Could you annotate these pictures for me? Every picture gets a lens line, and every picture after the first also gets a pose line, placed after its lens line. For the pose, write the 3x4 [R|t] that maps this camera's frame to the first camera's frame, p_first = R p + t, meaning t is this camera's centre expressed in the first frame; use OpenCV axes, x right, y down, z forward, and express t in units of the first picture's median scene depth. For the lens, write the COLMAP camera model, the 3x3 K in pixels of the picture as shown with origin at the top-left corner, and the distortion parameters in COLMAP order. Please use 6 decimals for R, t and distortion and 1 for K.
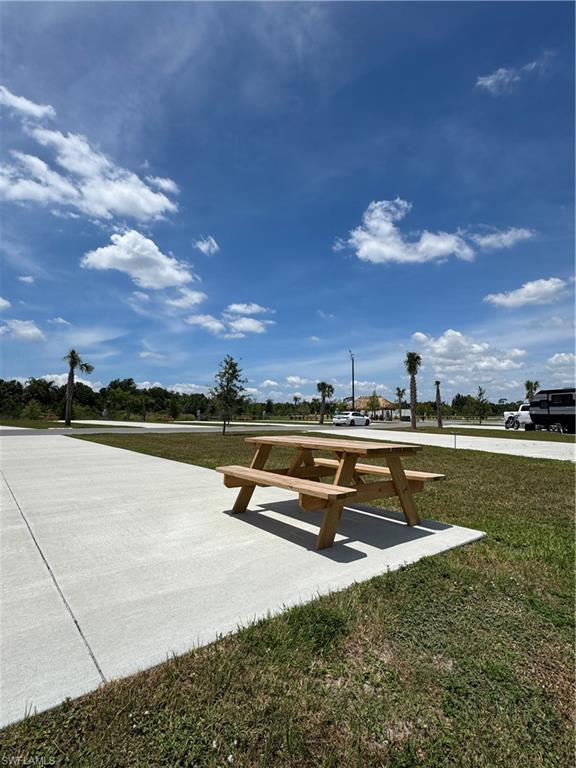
lens RADIAL K [[376.4, 0, 280.1], [0, 376.4, 386.8], [0, 0, 1]] dist [0.014480, -0.000018]
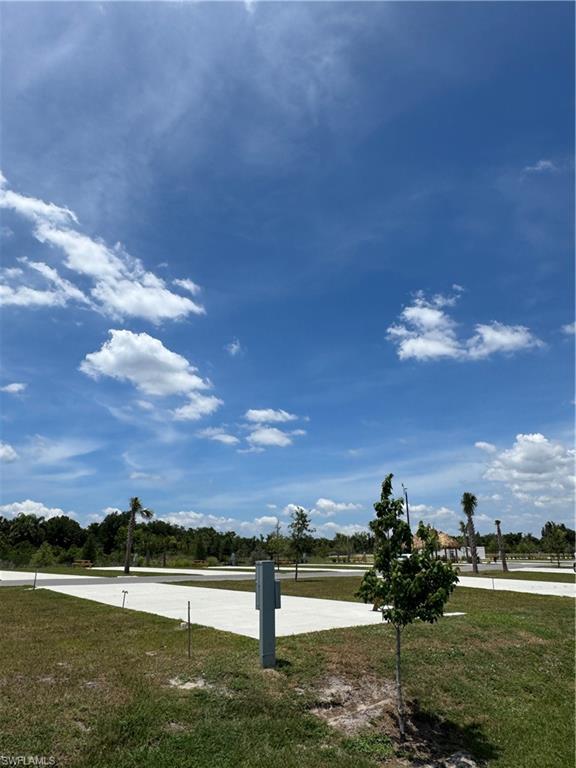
lens RADIAL K [[536.2, 0, 294.8], [0, 536.2, 378.9], [0, 0, 1]] dist [-0.000761, 0.000105]
pose [[0.999914, -0.012793, -0.002748, -0.037111], [0.011783, 0.971656, -0.236105, -0.020508], [0.005691, 0.236052, 0.971724, -0.172909]]
